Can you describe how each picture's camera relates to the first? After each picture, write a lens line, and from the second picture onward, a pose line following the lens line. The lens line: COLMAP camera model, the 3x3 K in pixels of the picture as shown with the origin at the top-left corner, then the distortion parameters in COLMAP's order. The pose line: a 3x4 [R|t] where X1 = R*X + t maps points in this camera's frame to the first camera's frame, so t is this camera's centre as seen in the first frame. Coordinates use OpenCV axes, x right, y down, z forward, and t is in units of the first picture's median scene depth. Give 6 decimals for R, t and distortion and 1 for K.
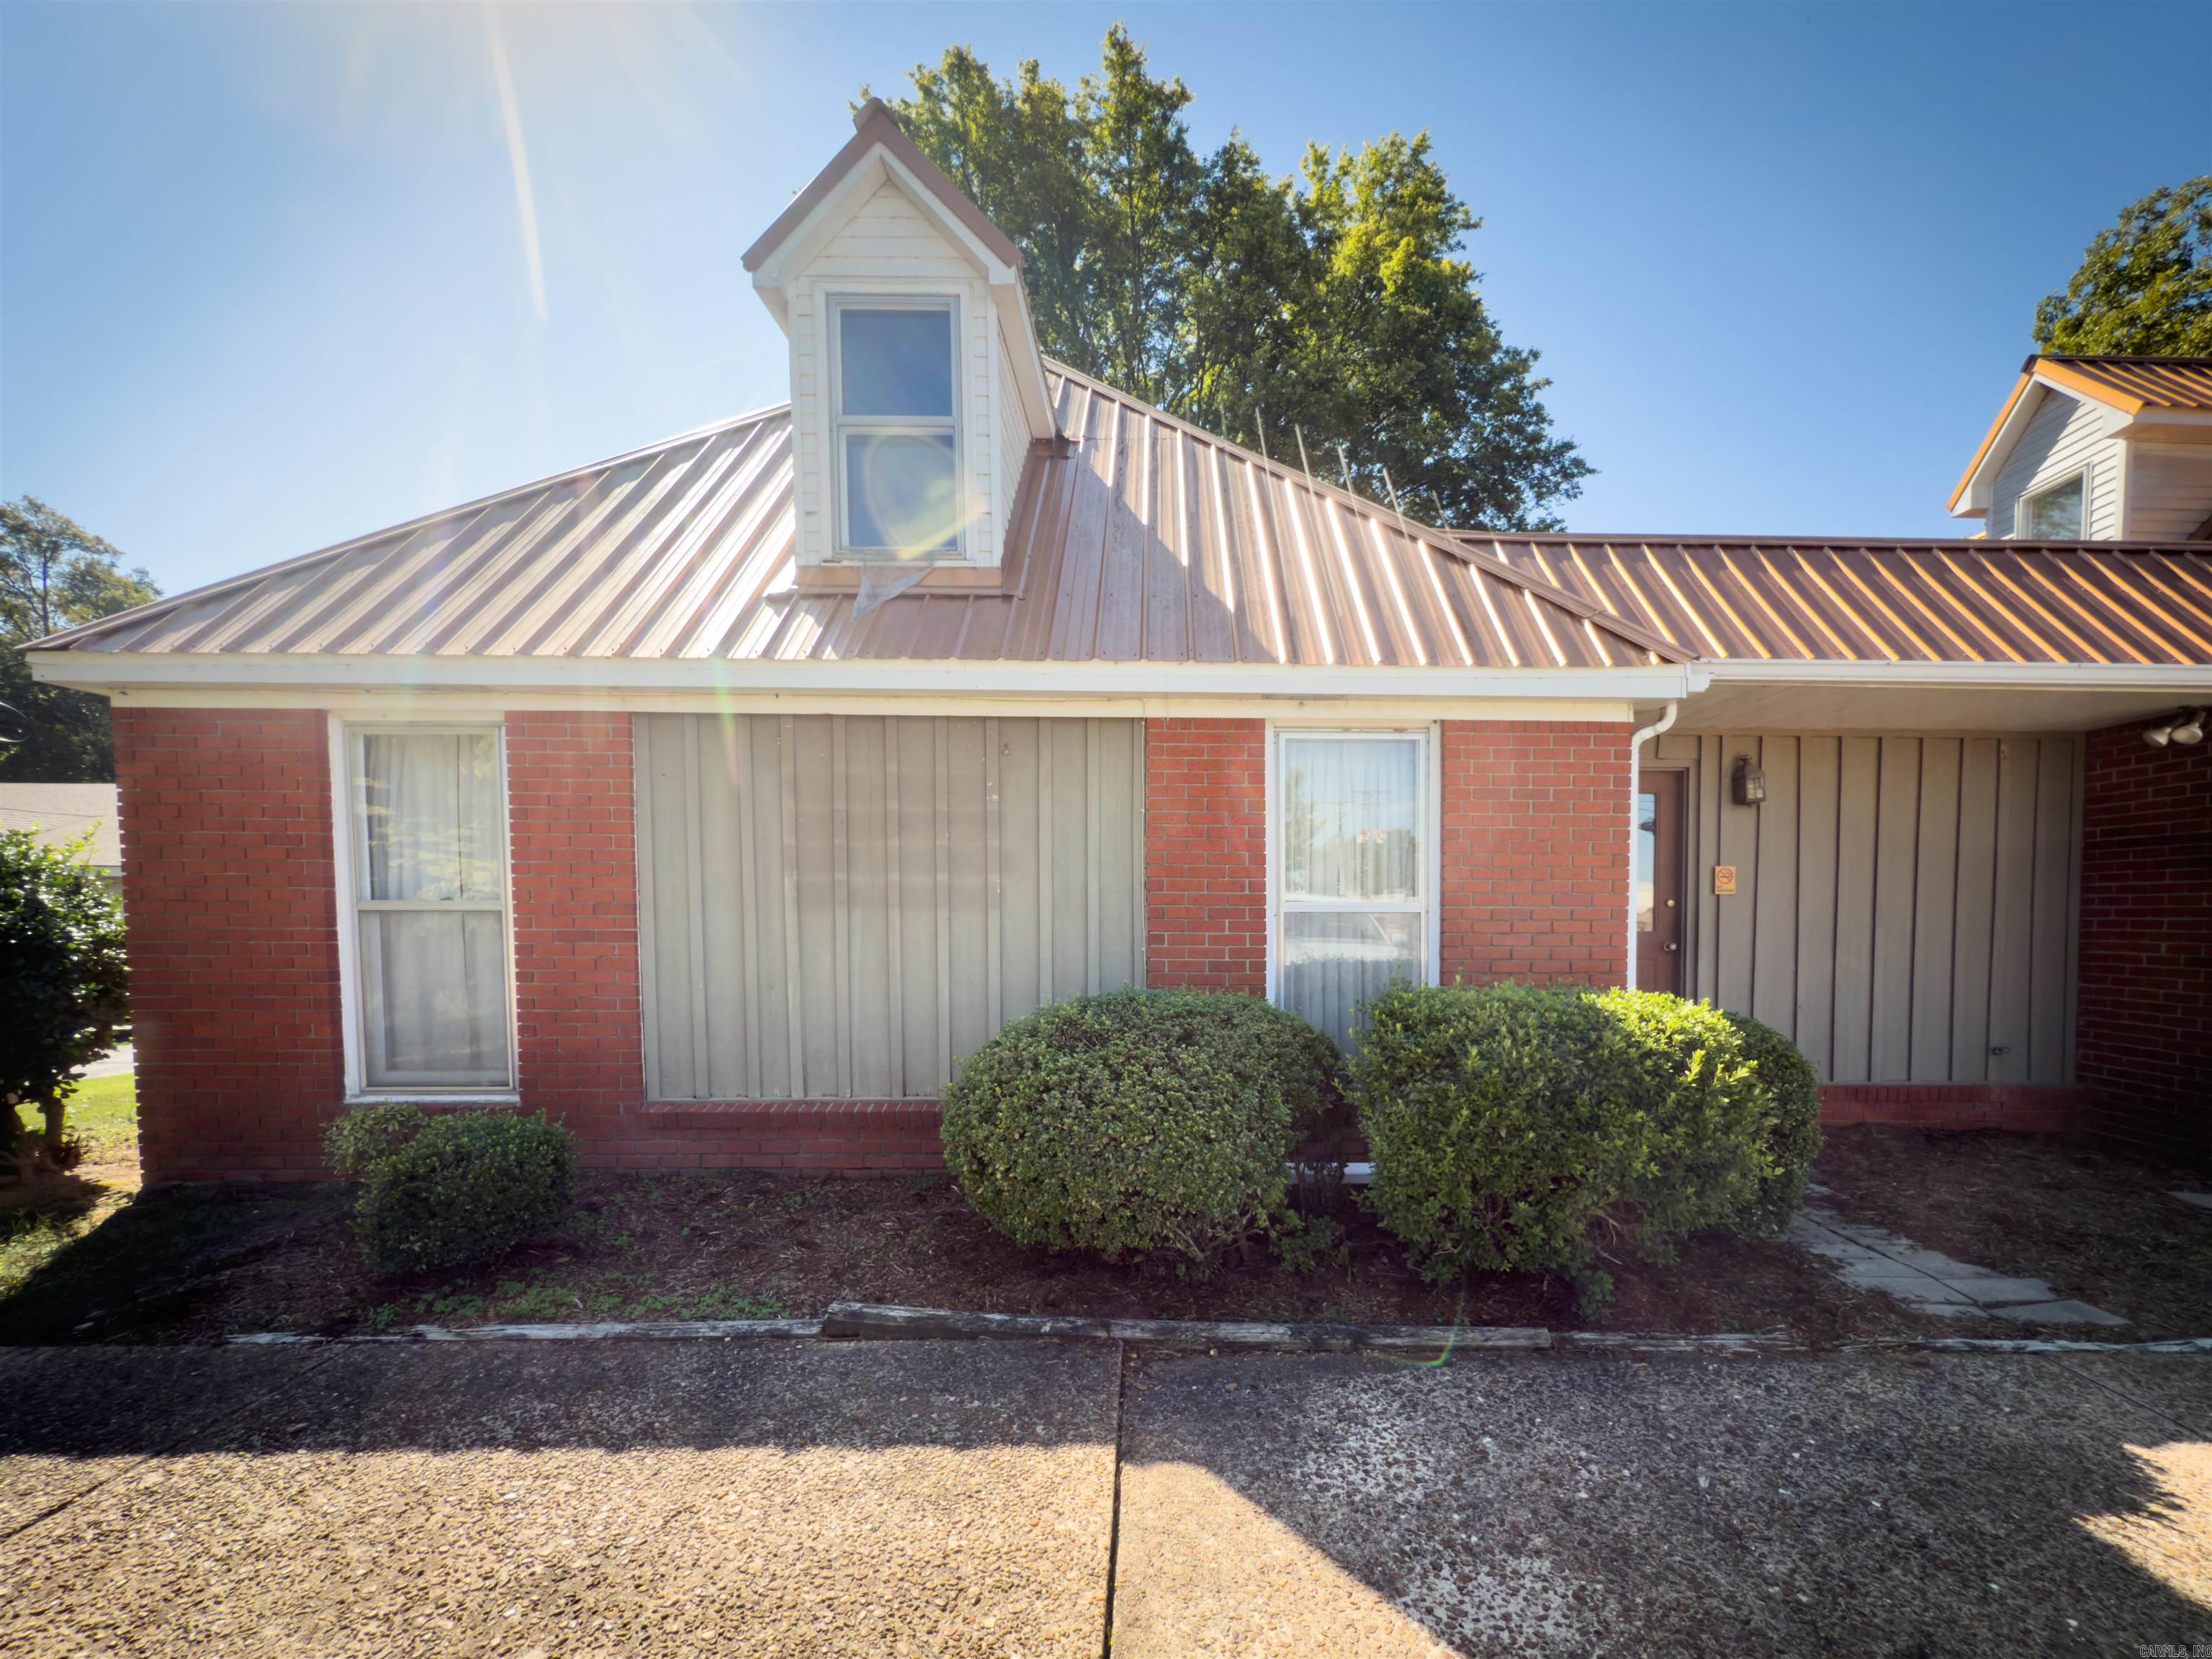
lens RADIAL K [[928.3, 0, 1106.8], [0, 928.3, 959.0], [0, 0, 1]] dist [0.000546, -0.000659]
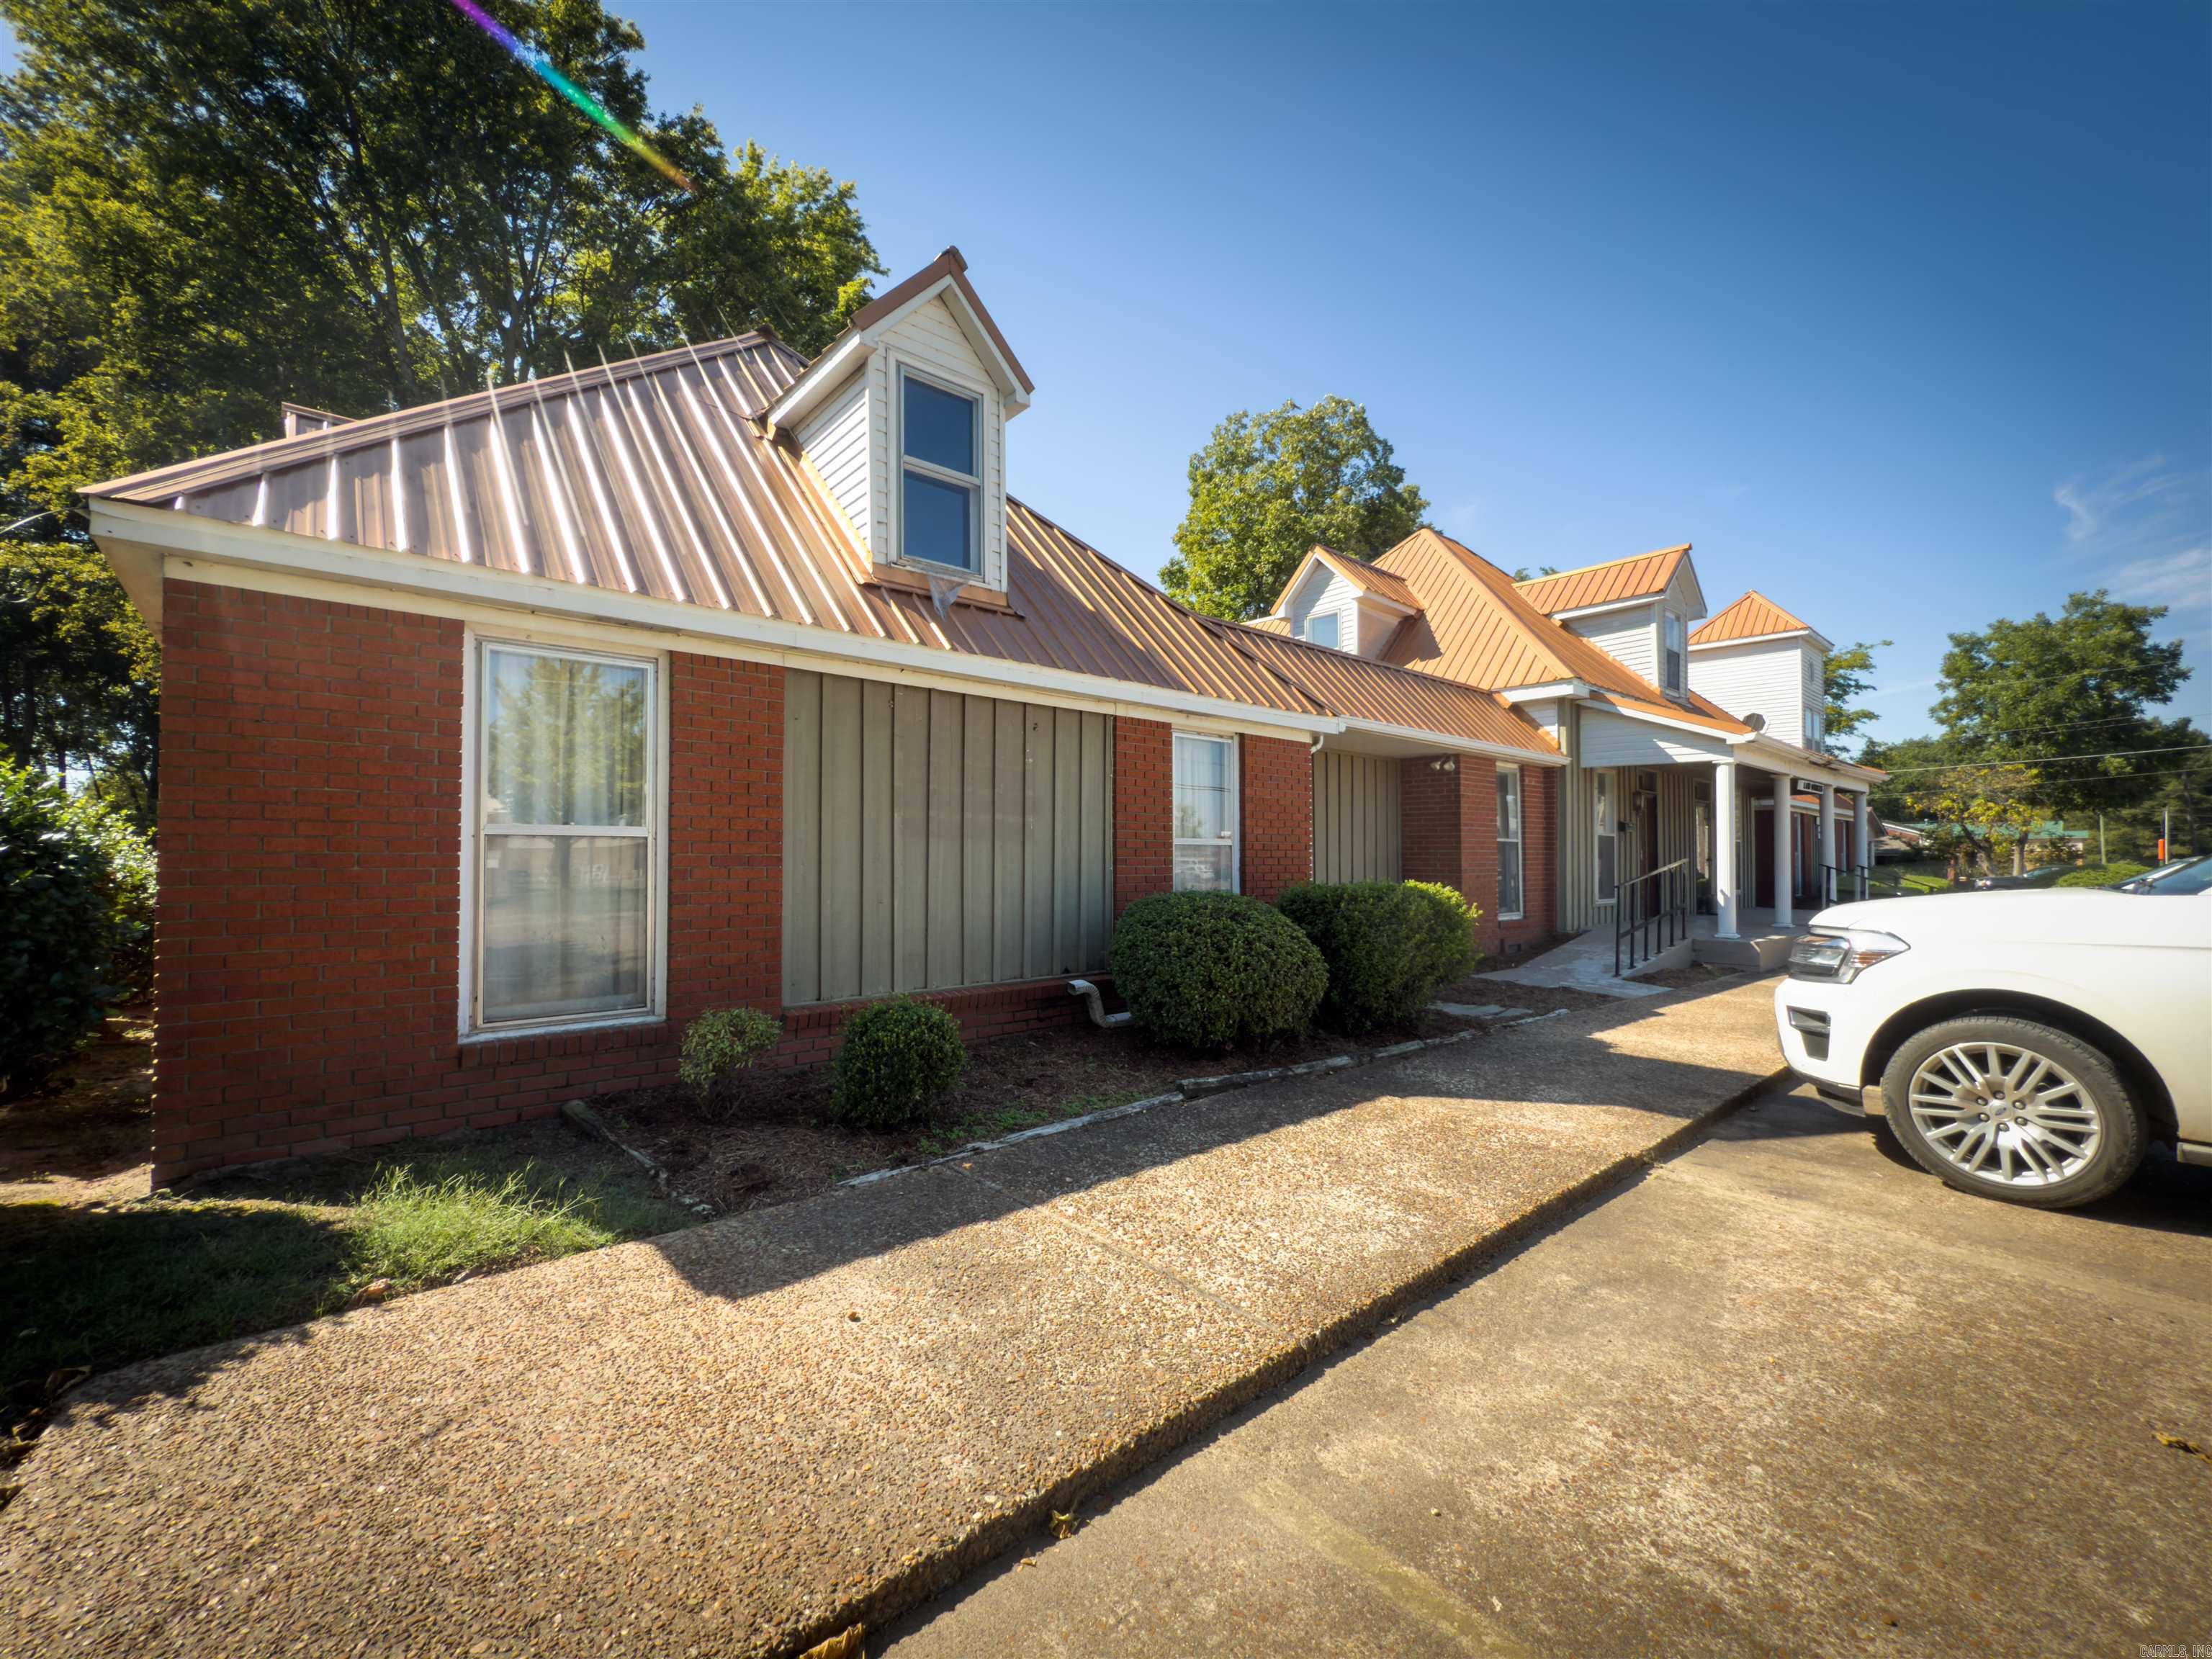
lens RADIAL K [[883.7, 0, 1108.8], [0, 883.7, 832.5], [0, 0, 1]] dist [0.001394, -0.000050]
pose [[0.773122, 0.017620, 0.634013, -0.862702], [0.027690, 0.997723, -0.061493, 0.017895], [-0.633653, 0.065098, 0.770874, -0.087252]]
